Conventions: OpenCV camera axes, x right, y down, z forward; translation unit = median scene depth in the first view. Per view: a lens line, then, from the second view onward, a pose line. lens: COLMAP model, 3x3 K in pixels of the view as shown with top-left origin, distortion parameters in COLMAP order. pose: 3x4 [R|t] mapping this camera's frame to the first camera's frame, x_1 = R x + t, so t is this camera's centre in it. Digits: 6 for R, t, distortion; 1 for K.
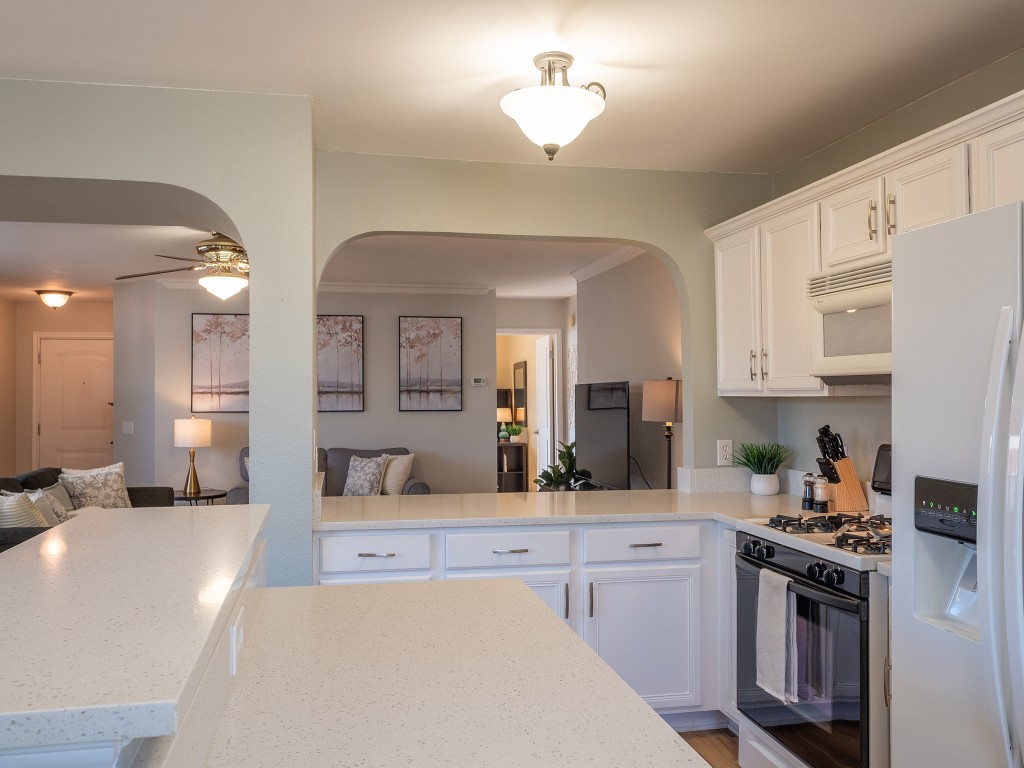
lens RADIAL K [[857.0, 0, 512.0], [0, 857.0, 384.0], [0, 0, 1]] dist [-0.003309, -0.001552]
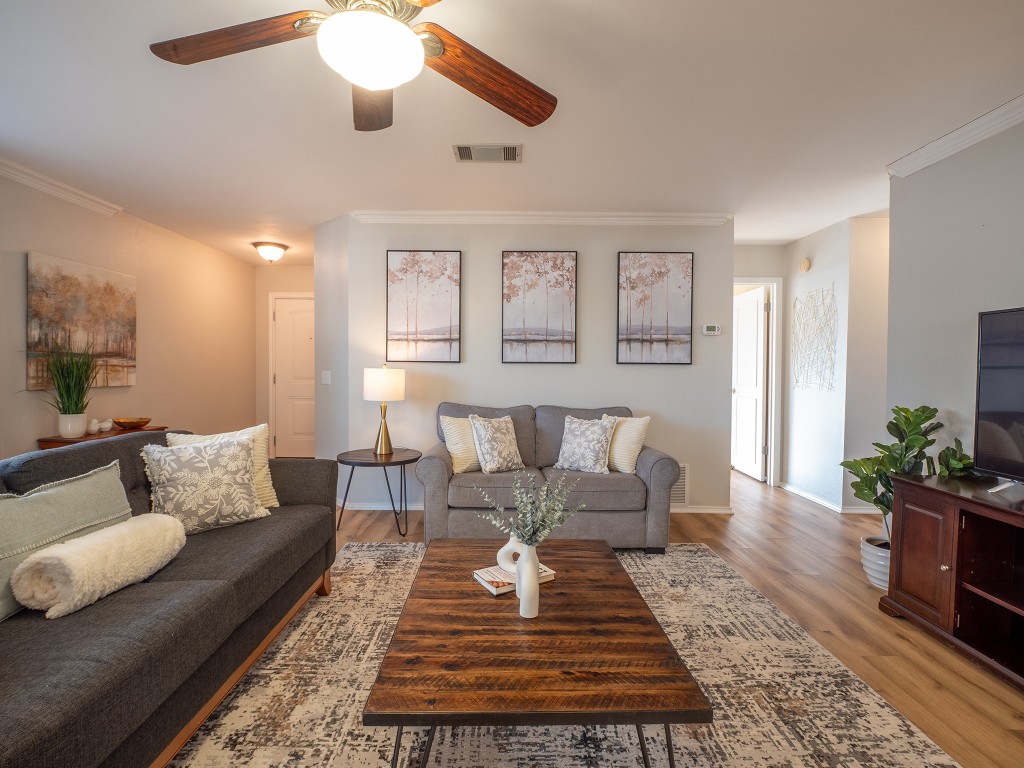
lens RADIAL K [[486.7, 0, 509.6], [0, 486.7, 379.7], [0, 0, 1]] dist [-0.010051, -0.000921]
pose [[0.979881, 0.016326, -0.198914, -0.141431], [-0.008409, 0.999141, 0.040580, 0.029230], [0.199405, -0.038091, 0.979176, 0.508715]]
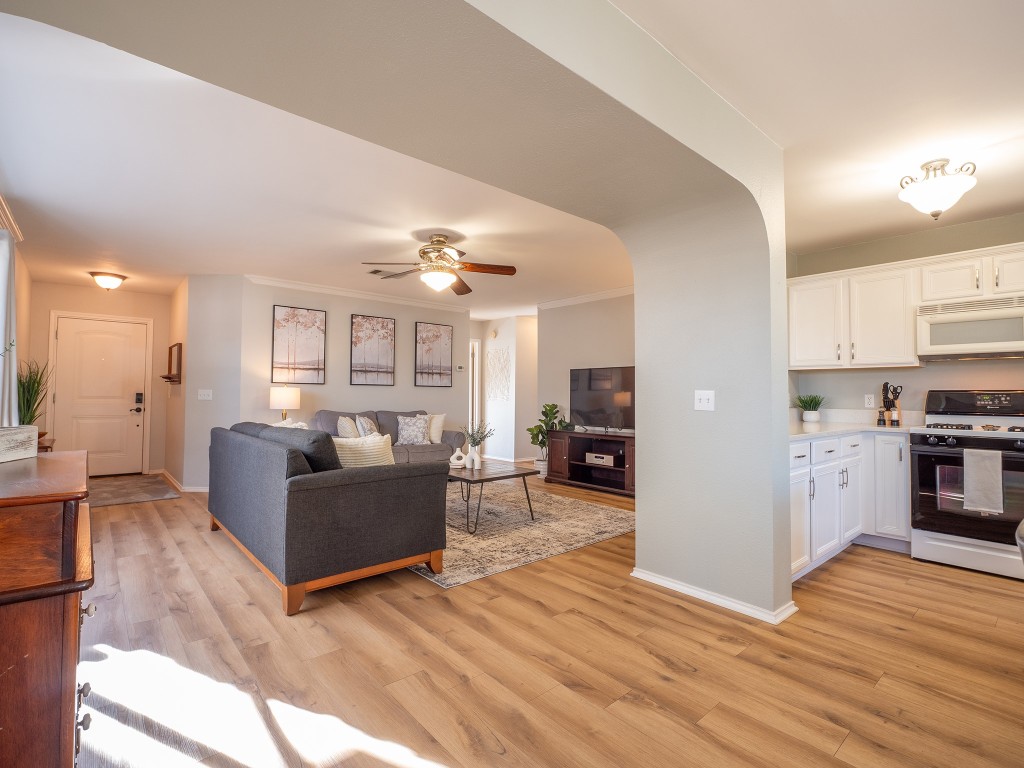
lens RADIAL K [[486.7, 0, 509.6], [0, 486.7, 379.7], [0, 0, 1]] dist [-0.010051, -0.000921]
pose [[0.870226, 0.027135, 0.491904, -0.406861], [-0.019577, 0.999598, -0.020507, 0.035085], [-0.492263, 0.008216, 0.870408, 0.195280]]
